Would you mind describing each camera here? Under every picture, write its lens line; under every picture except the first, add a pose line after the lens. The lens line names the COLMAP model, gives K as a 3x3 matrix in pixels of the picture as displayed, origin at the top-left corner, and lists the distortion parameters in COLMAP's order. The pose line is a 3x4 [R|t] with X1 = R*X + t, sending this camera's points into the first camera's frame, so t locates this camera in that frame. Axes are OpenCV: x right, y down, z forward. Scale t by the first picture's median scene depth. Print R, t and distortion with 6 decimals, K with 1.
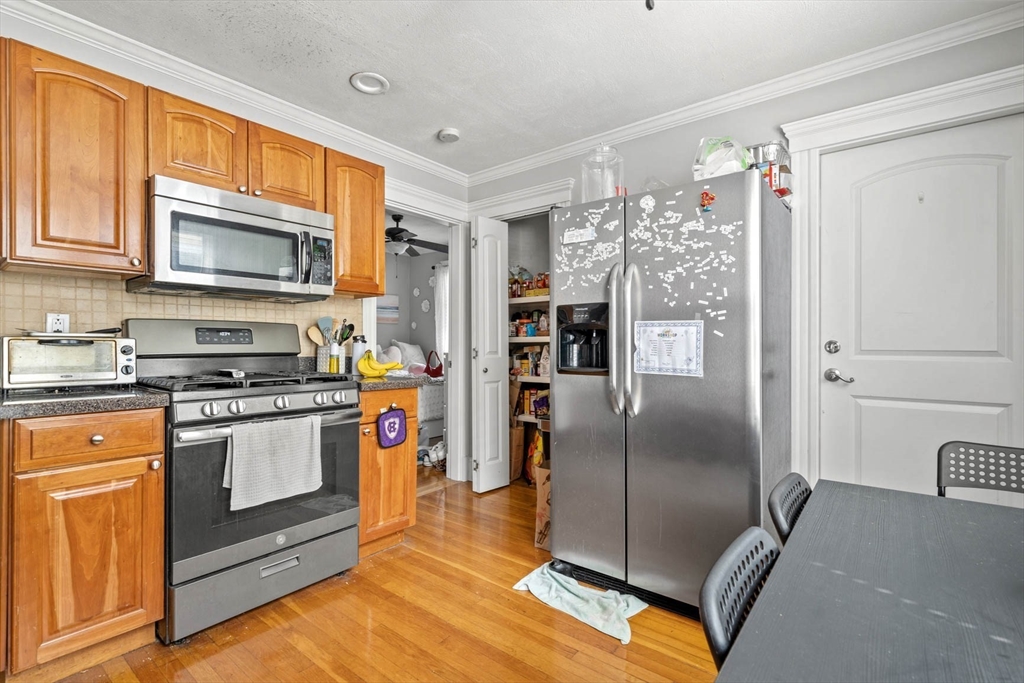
lens RADIAL K [[475.1, 0, 506.8], [0, 475.1, 342.9], [0, 0, 1]] dist [0.000209, 0.000457]
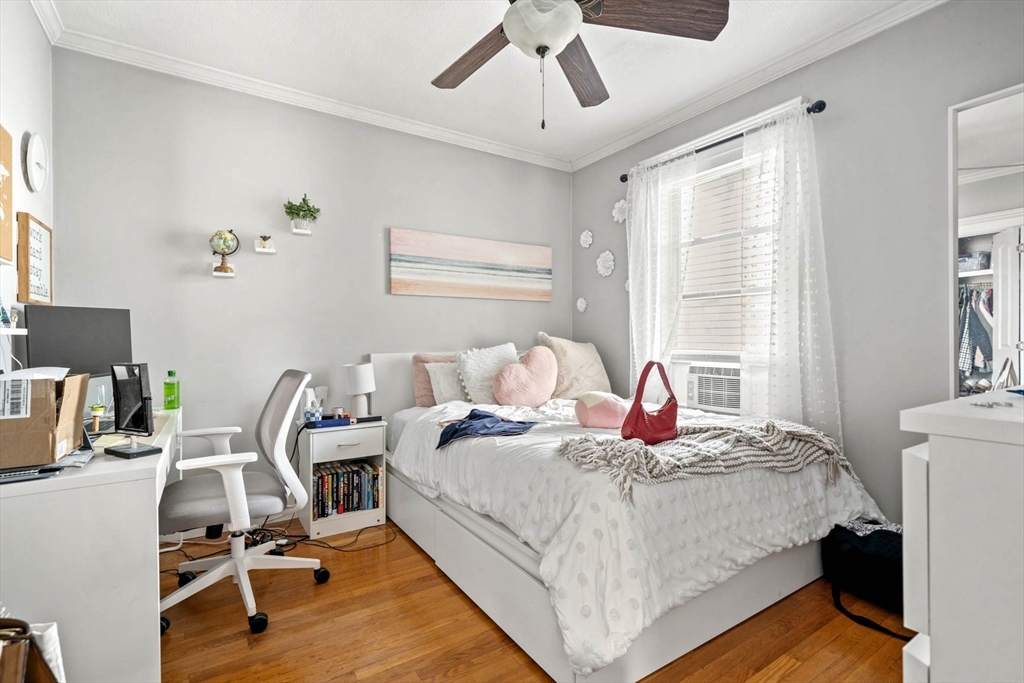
lens RADIAL K [[475.1, 0, 511.9], [0, 475.1, 342.6], [0, 0, 1]] dist [0.000209, 0.000457]
pose [[0.952552, -0.000071, -0.304376, -0.113628], [0.002066, 0.999978, 0.006233, 0.000627], [0.304369, -0.006566, 0.952532, 0.502489]]
